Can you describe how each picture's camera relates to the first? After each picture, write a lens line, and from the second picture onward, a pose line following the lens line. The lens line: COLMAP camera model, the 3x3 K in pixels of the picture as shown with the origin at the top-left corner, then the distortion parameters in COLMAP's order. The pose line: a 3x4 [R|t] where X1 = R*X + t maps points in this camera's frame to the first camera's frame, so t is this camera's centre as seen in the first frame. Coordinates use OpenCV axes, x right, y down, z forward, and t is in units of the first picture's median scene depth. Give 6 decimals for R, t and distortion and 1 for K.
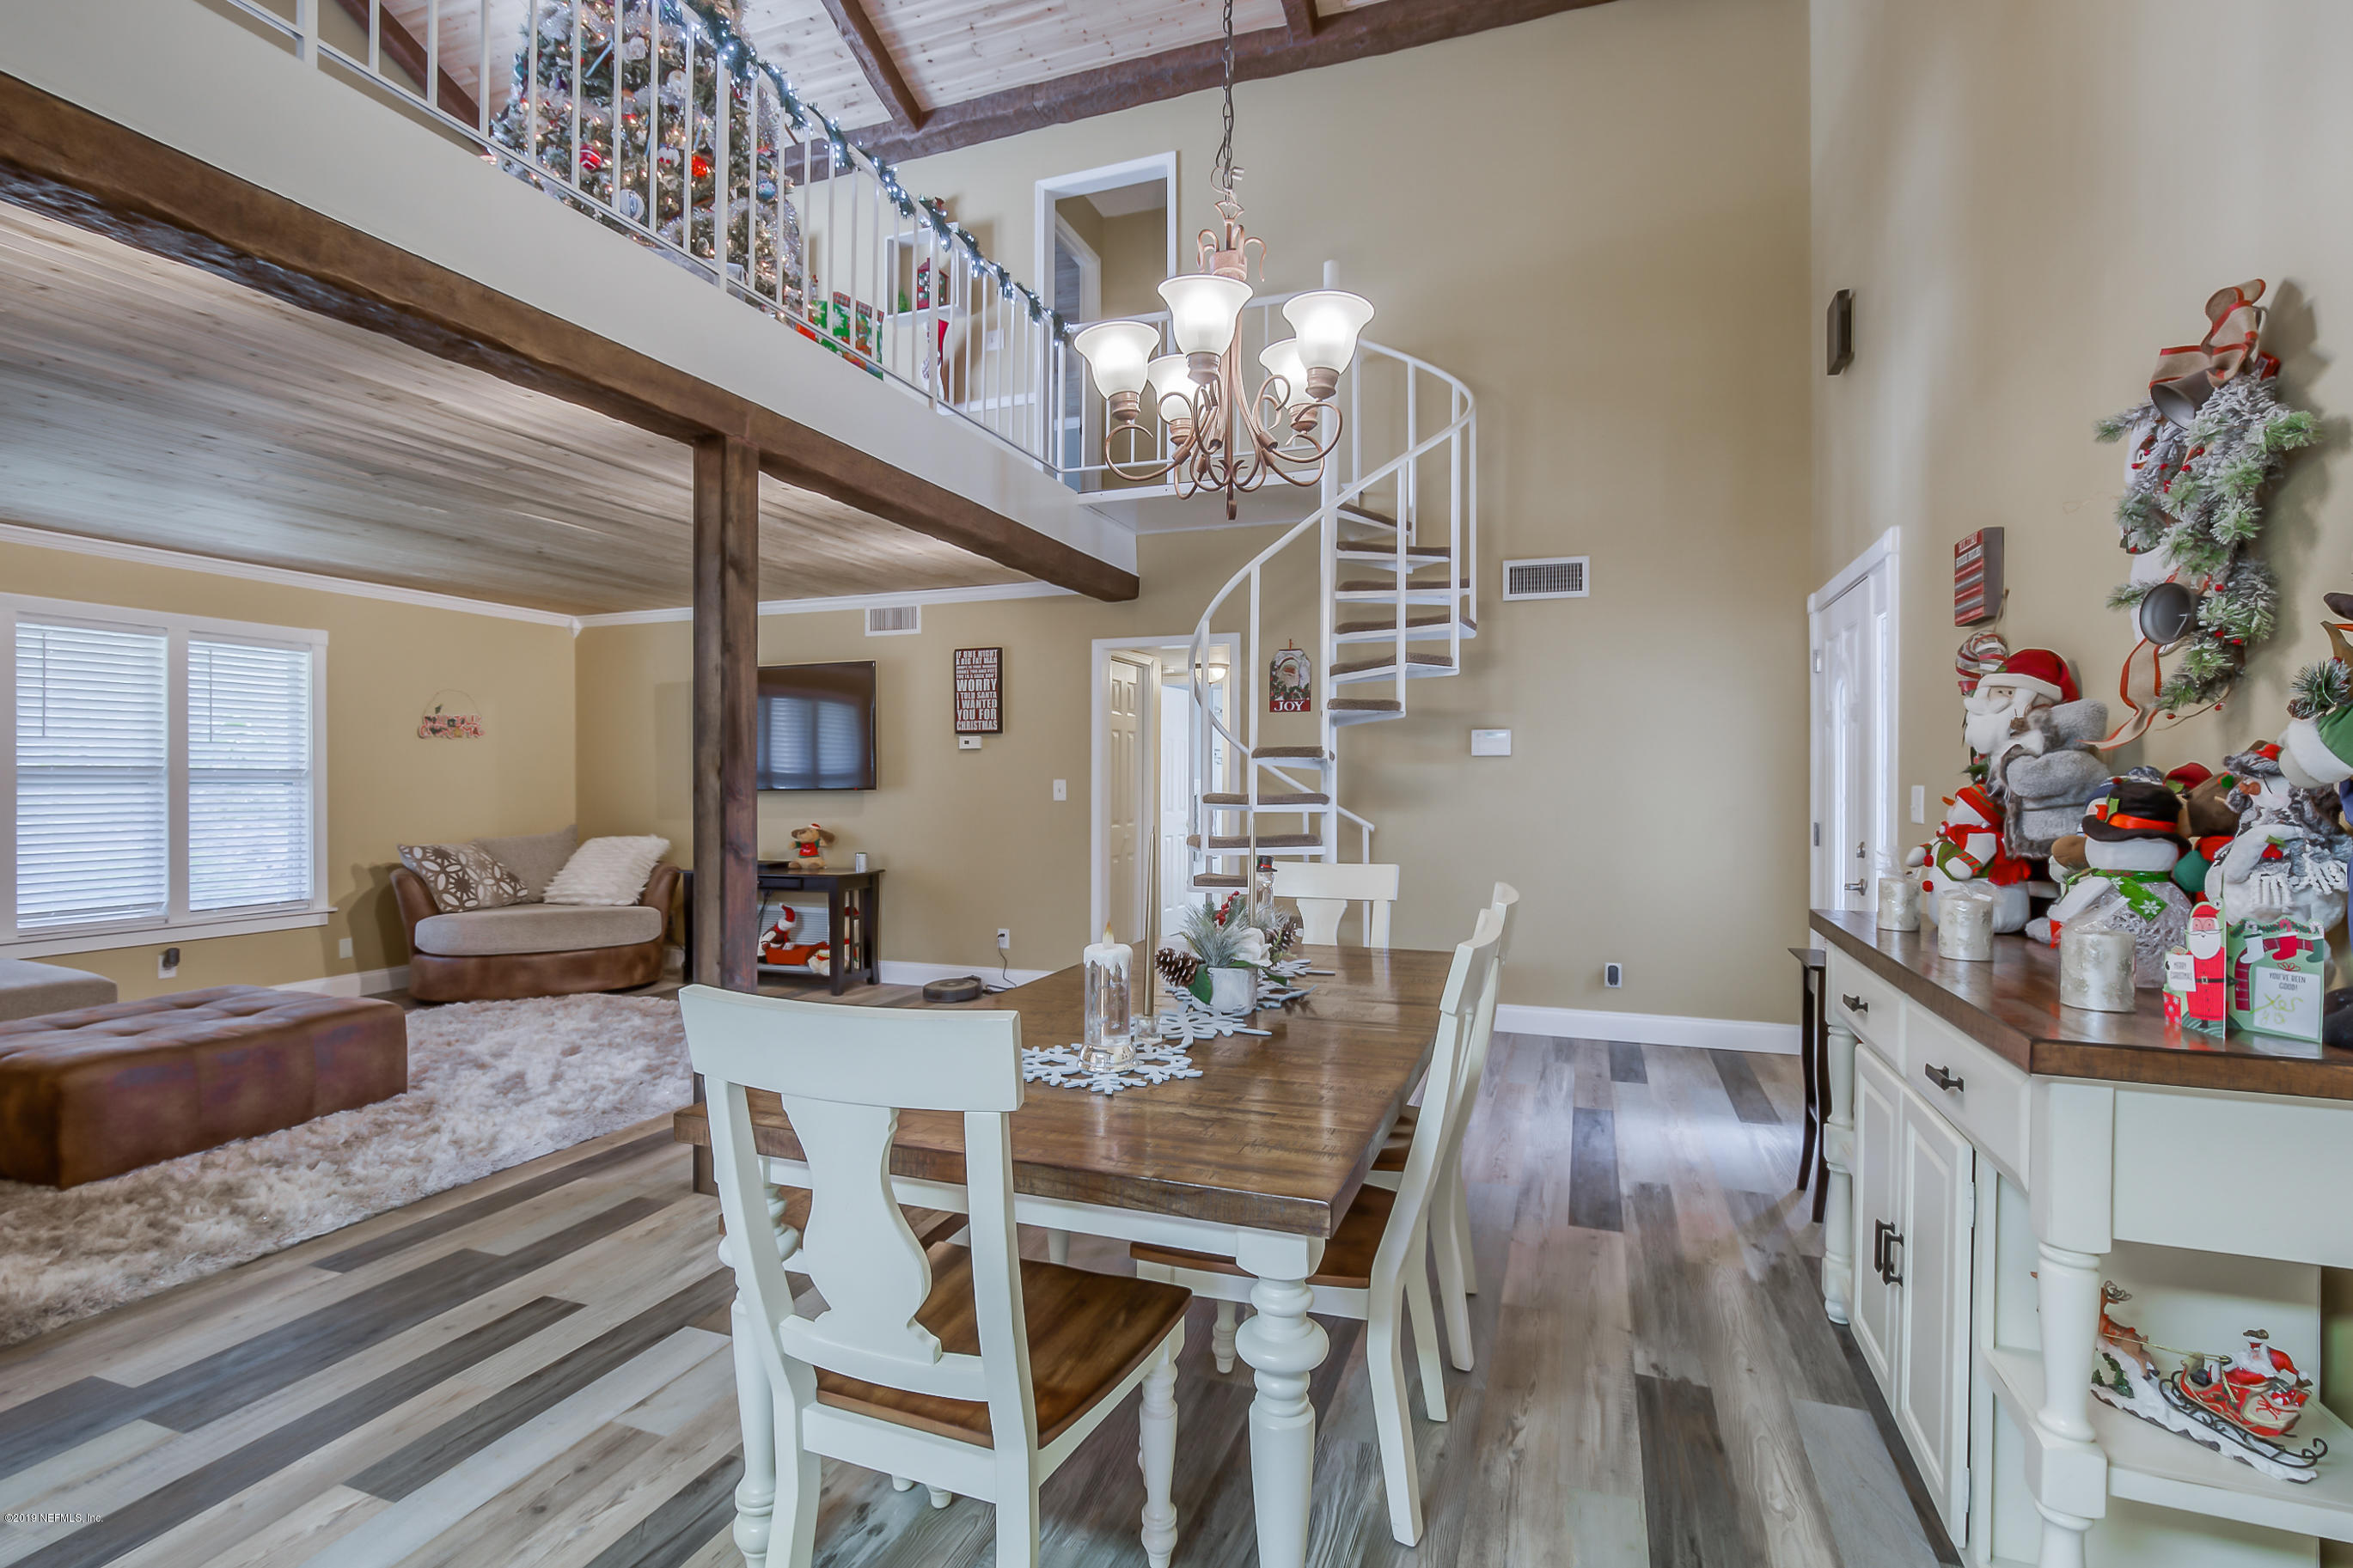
lens RADIAL K [[1075.8, 0, 1188.9], [0, 1075.8, 780.8], [0, 0, 1]] dist [-0.015070, 0.006020]
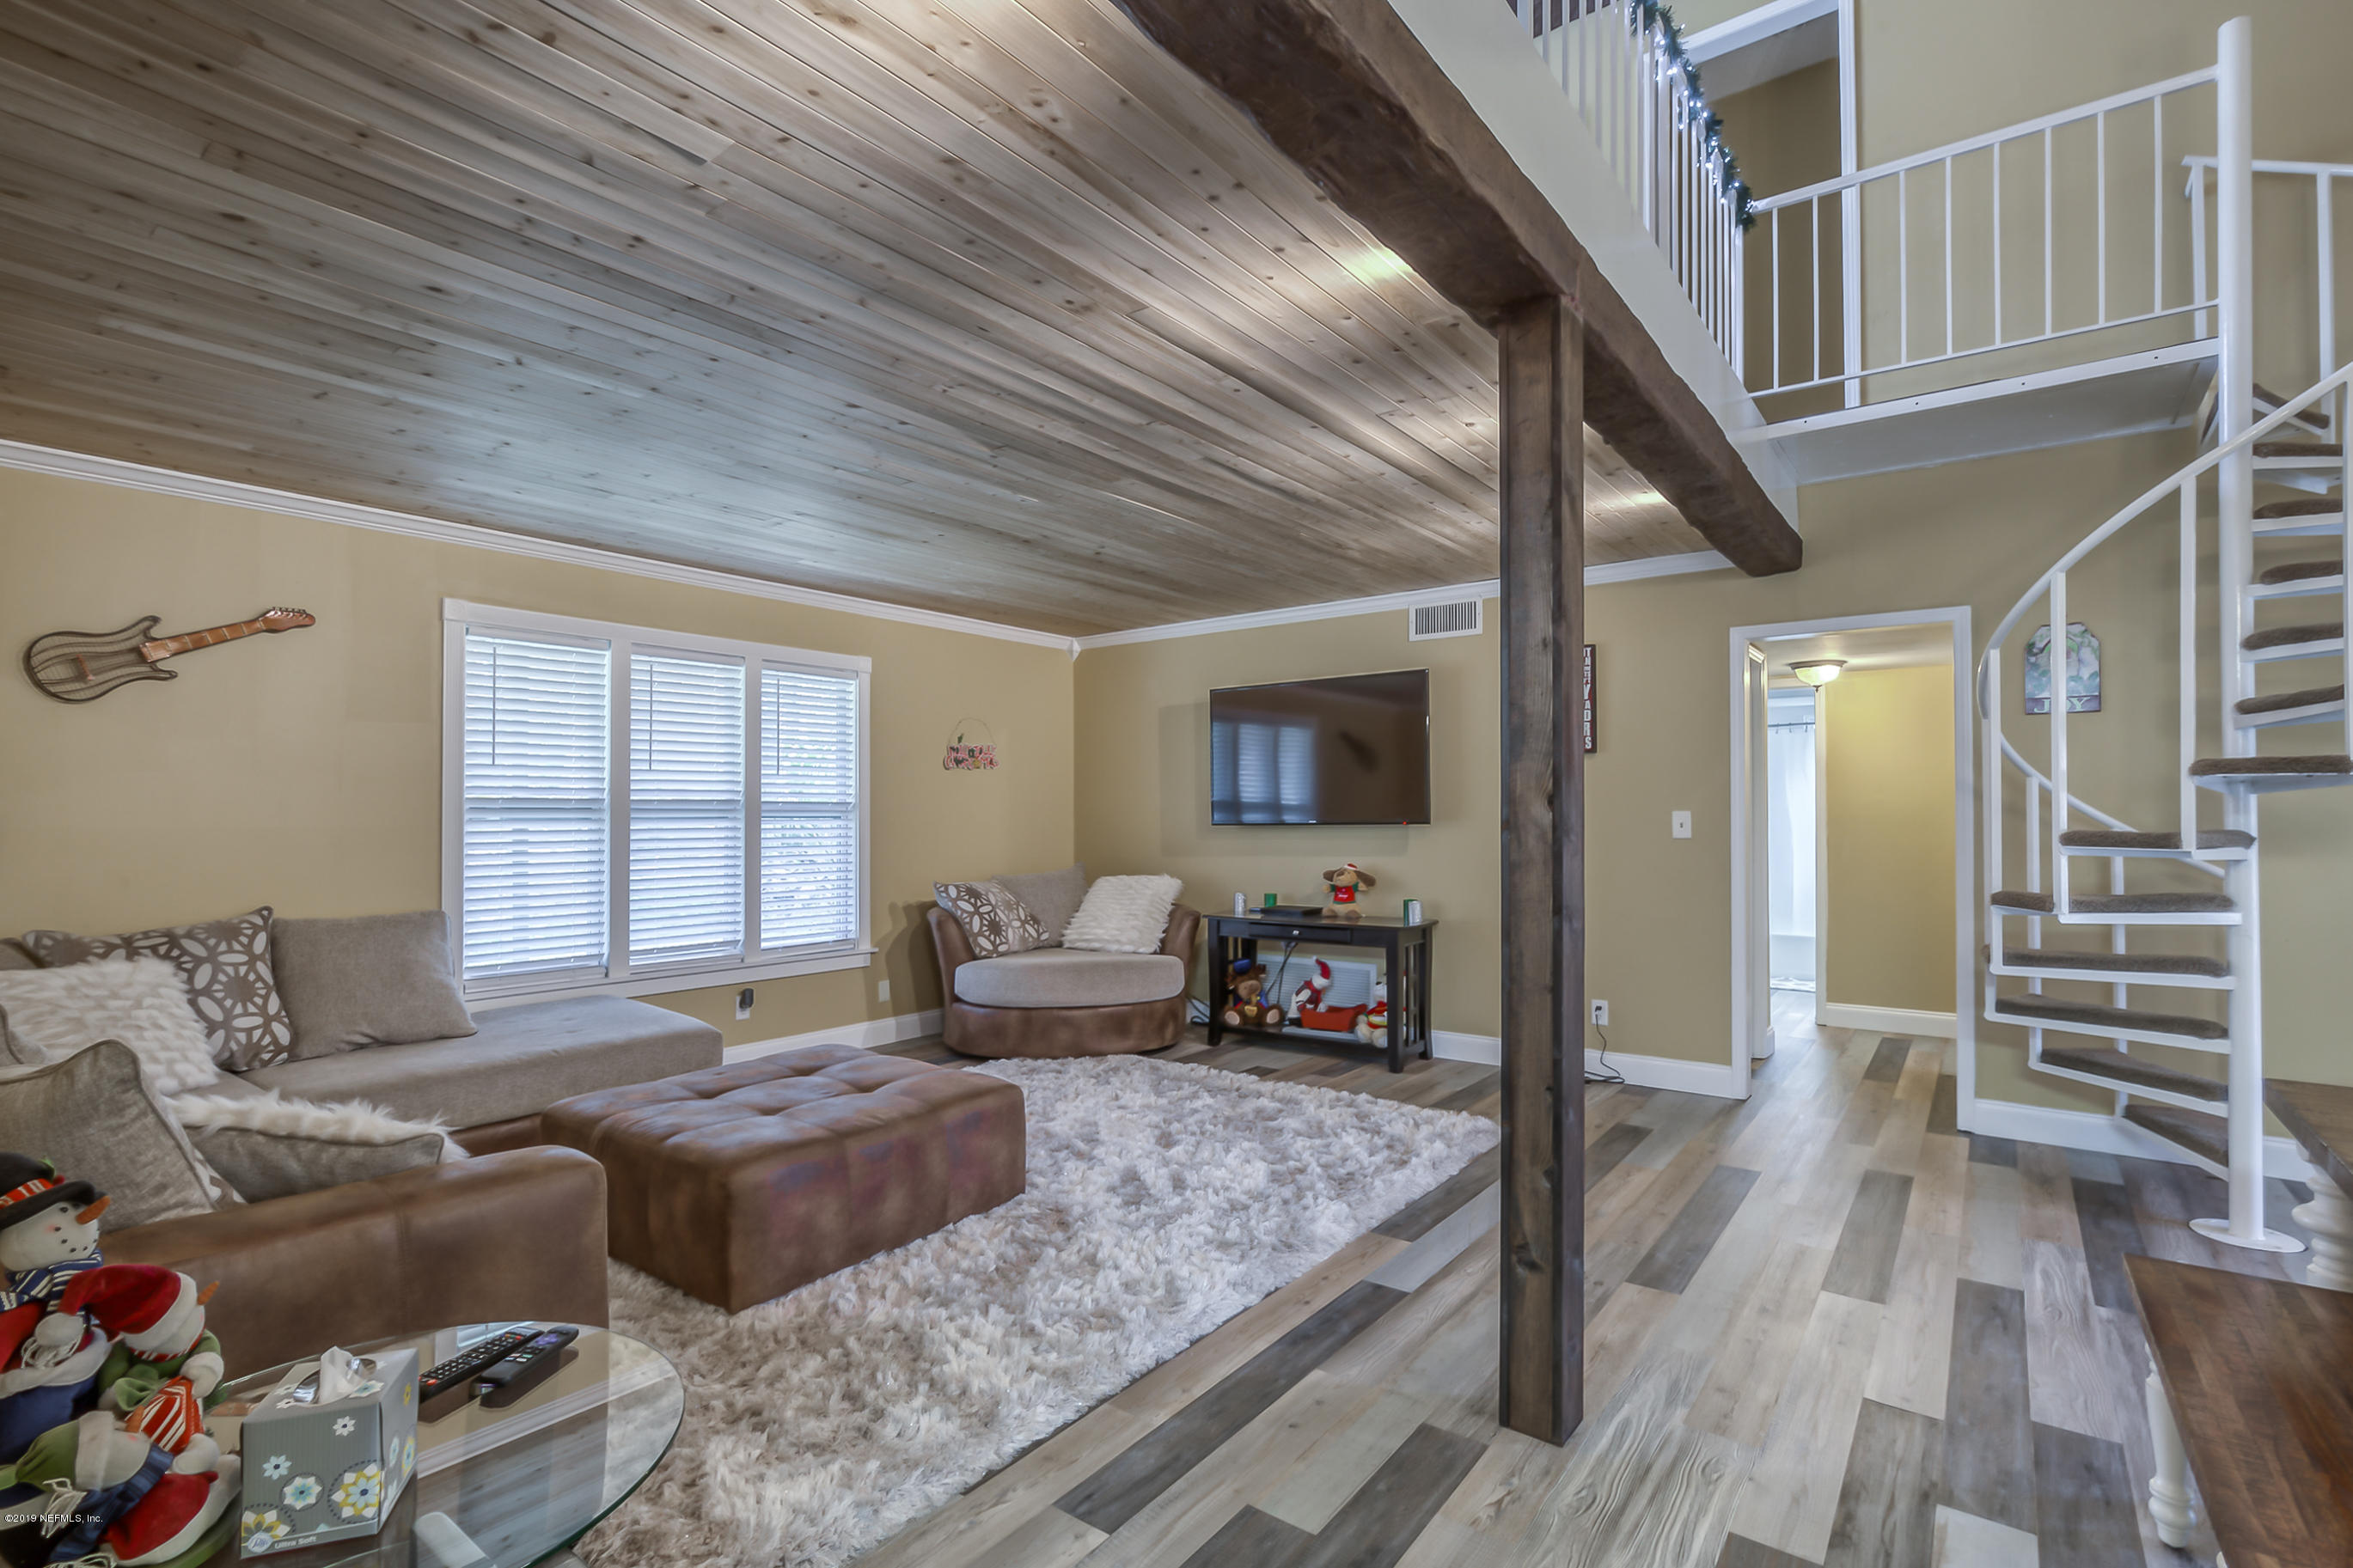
lens RADIAL K [[1086.3, 0, 1181.7], [0, 1086.3, 792.6], [0, 0, 1]] dist [-0.010351, 0.003887]
pose [[0.953305, -0.008438, -0.301891, -0.252569], [0.002514, 0.999797, -0.020006, 0.000448], [0.301999, 0.018313, 0.953132, 0.162621]]
